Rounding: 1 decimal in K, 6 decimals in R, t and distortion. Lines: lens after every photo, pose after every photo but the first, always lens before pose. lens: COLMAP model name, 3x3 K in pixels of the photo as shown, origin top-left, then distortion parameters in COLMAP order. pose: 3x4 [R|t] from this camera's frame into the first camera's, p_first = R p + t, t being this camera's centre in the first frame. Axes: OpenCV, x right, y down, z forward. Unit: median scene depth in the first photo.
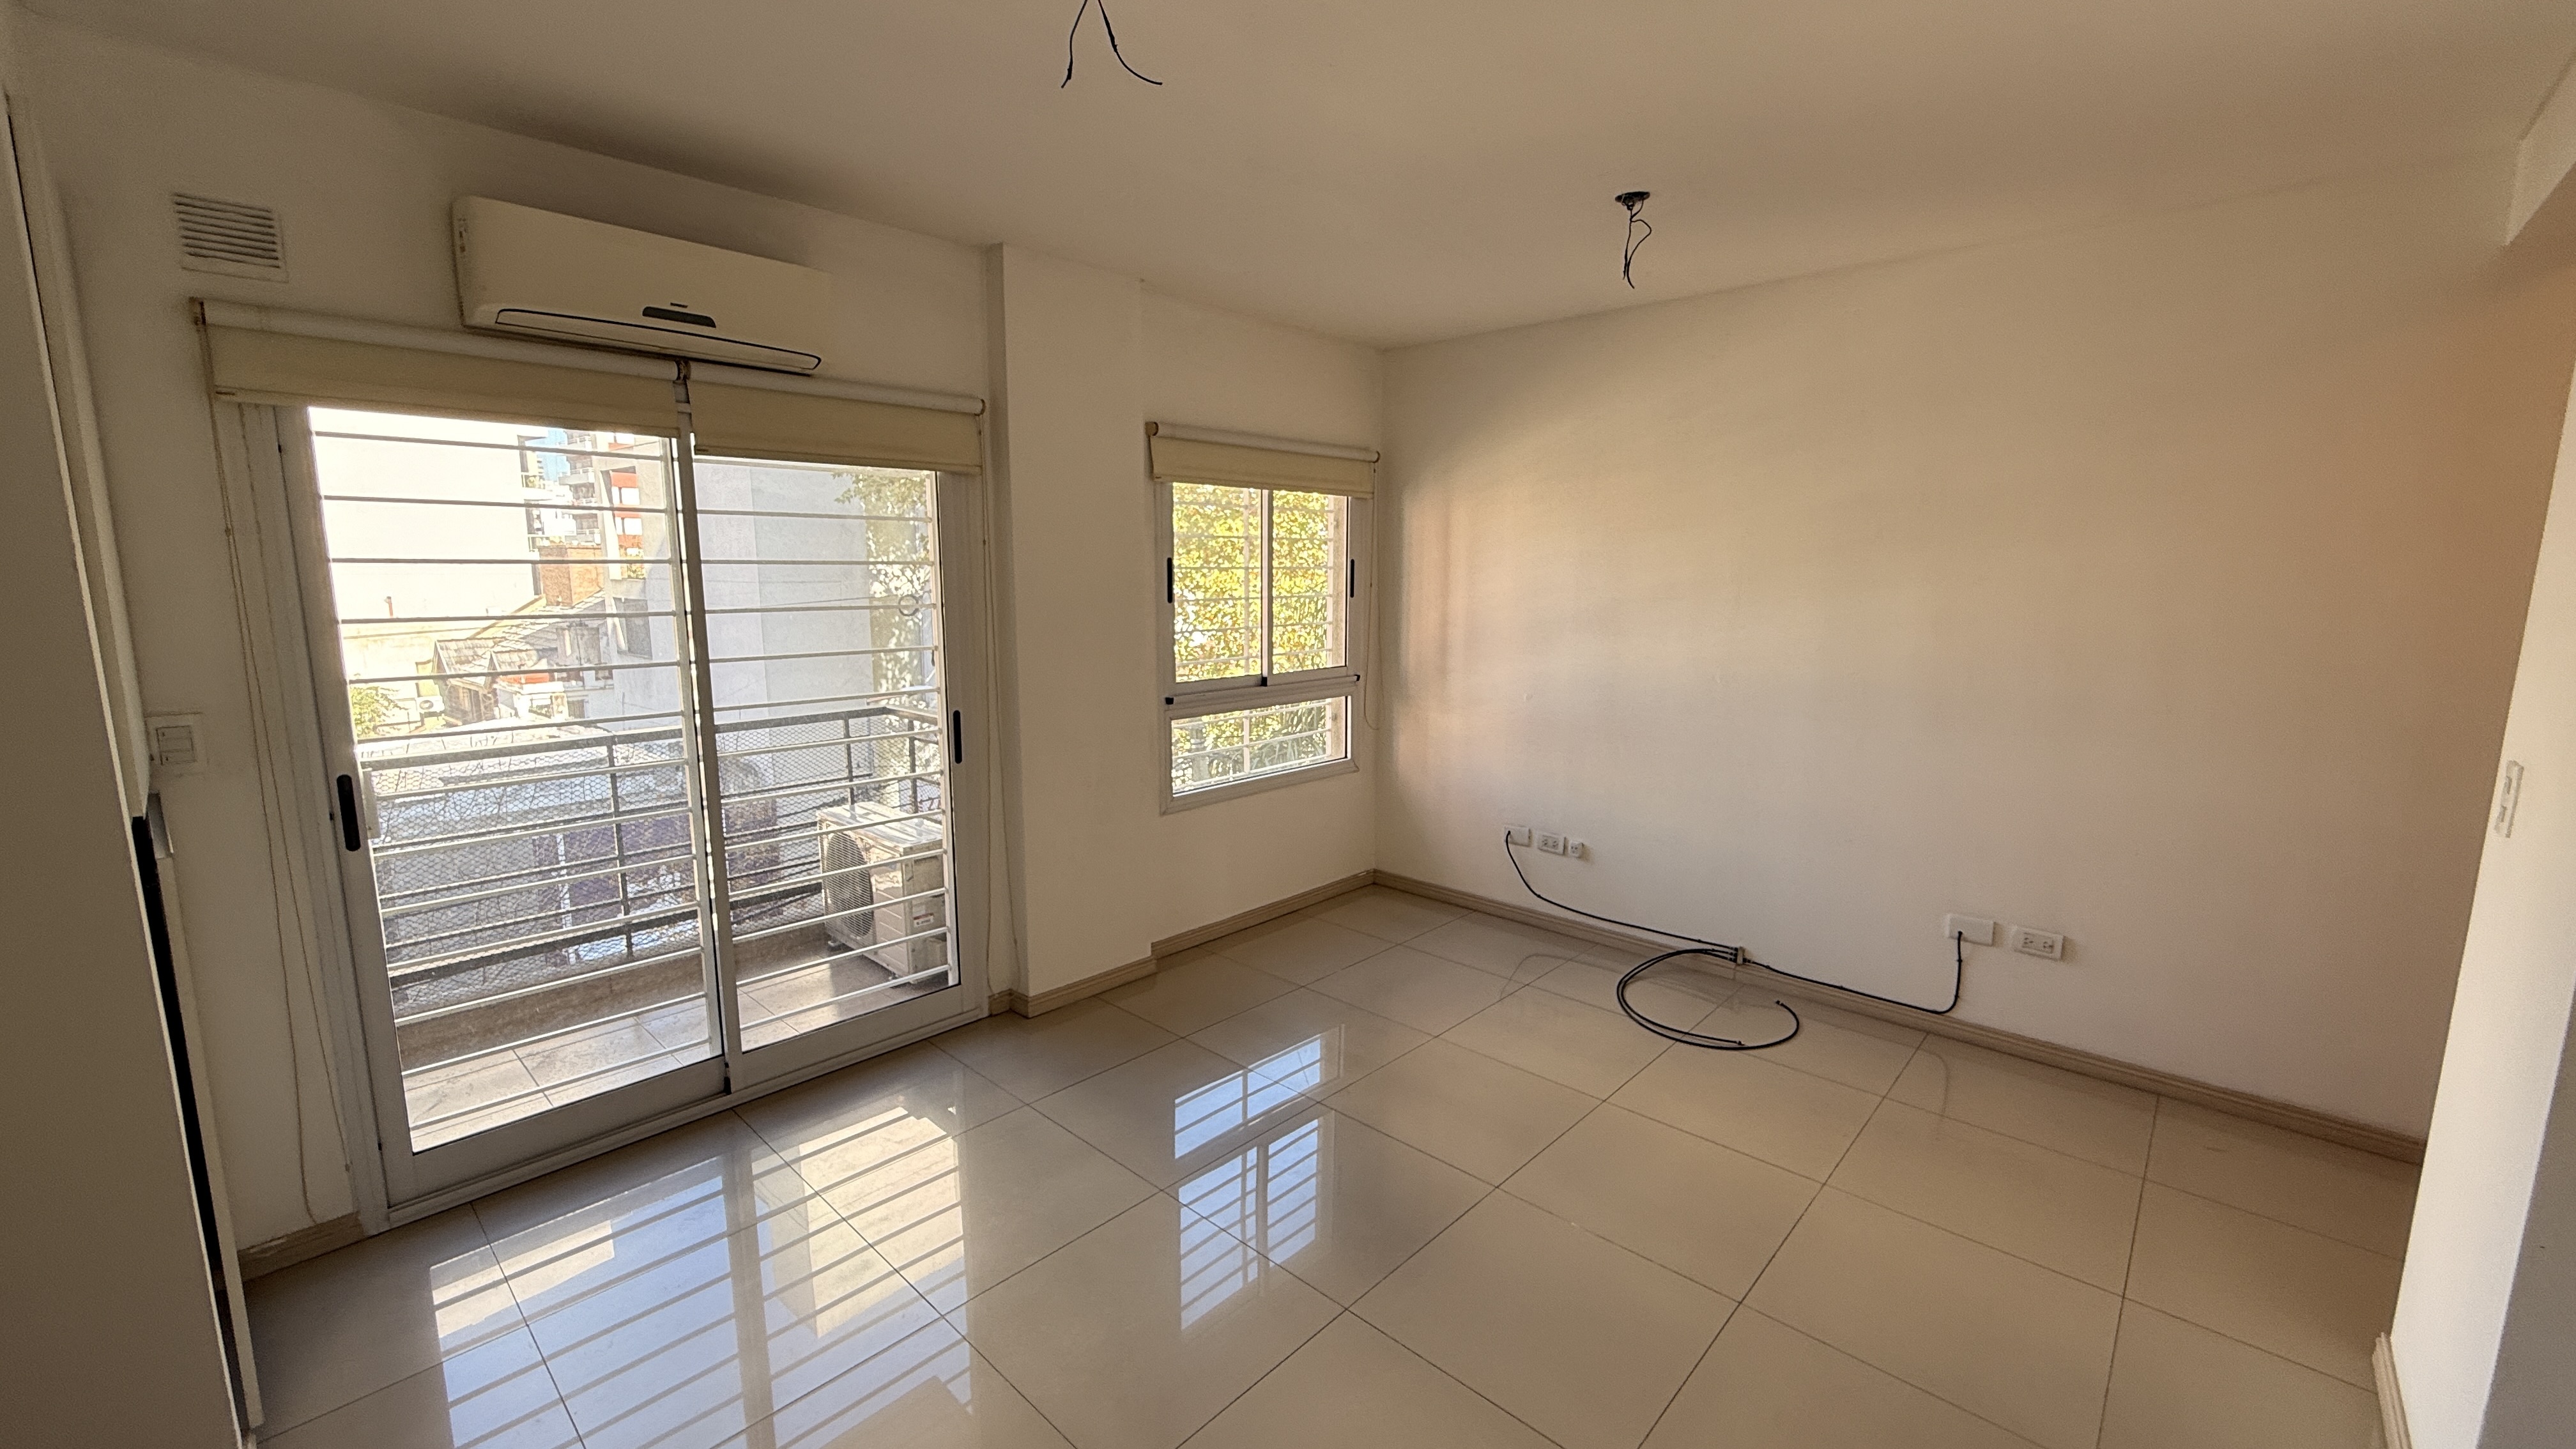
lens RADIAL K [[1025.2, 0, 1275.4], [0, 1025.2, 731.1], [0, 0, 1]] dist [-0.001053, 0.000251]
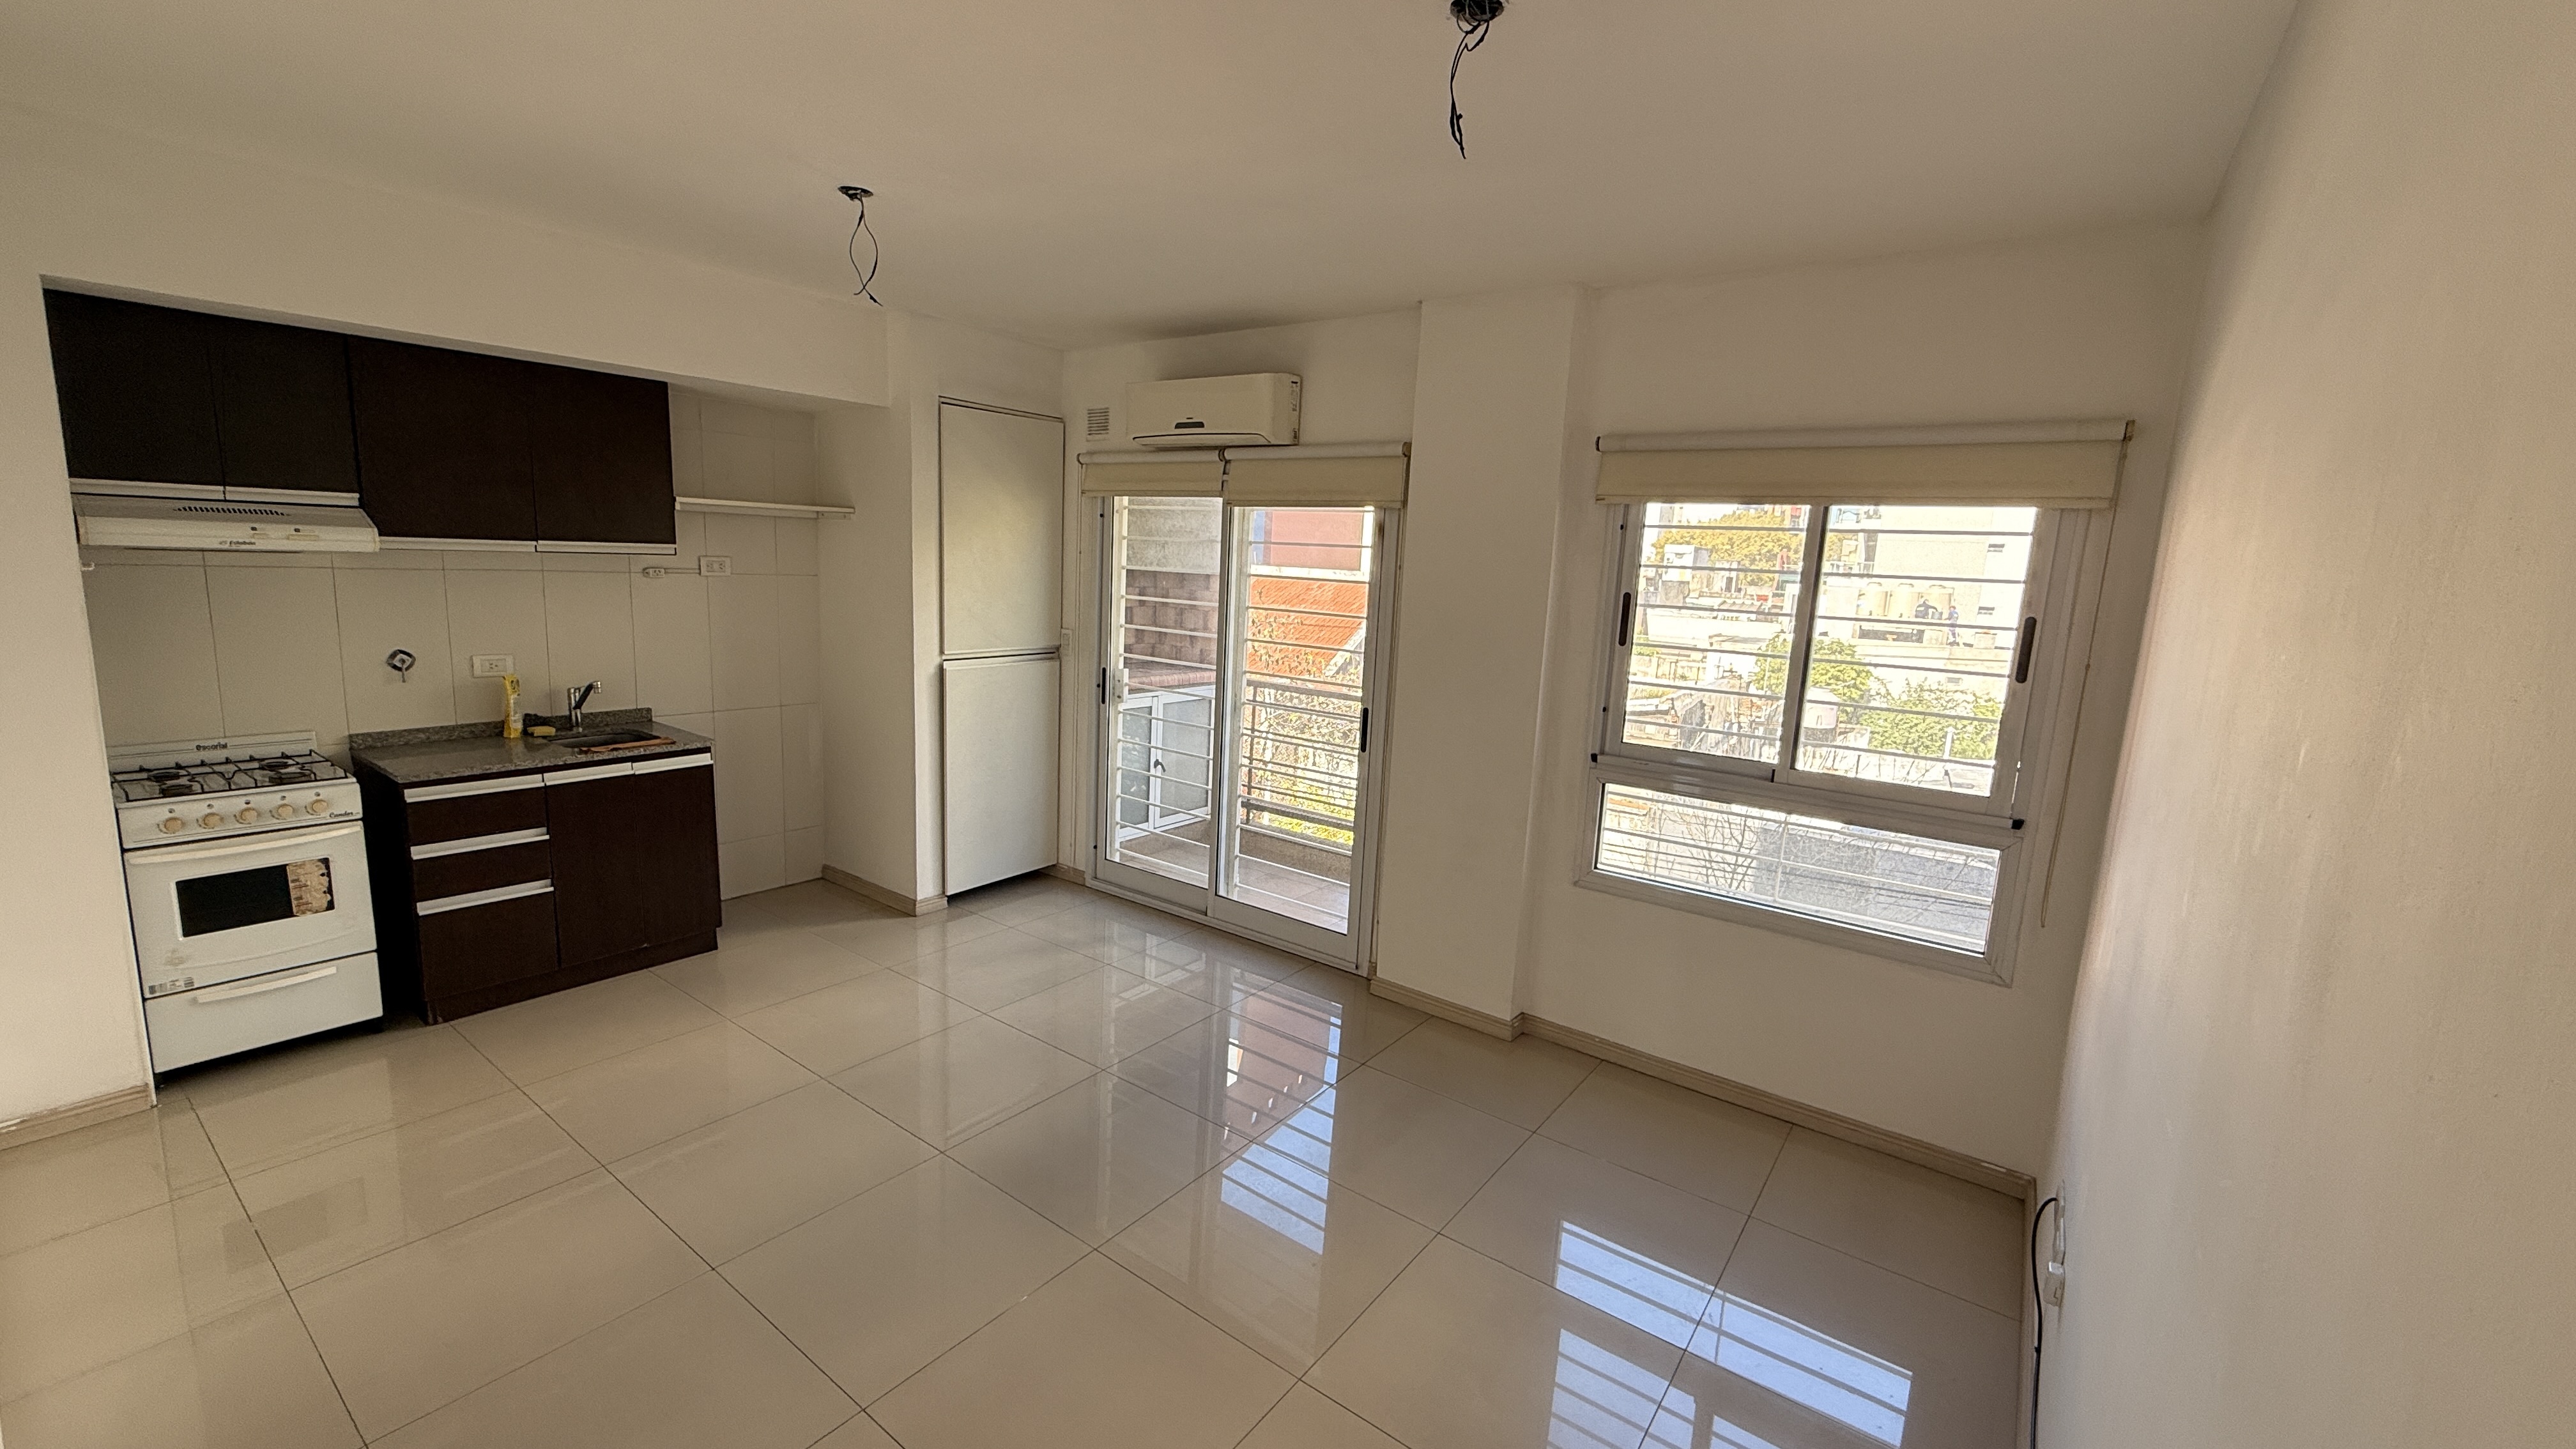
lens RADIAL K [[1025.2, 0, 1286.6], [0, 1025.2, 734.5], [0, 0, 1]] dist [-0.001053, 0.000251]
pose [[0.116530, 0.161787, -0.979921, 0.711293], [-0.213293, 0.967699, 0.134405, -0.109042], [0.970014, 0.193349, 0.147274, 0.625290]]
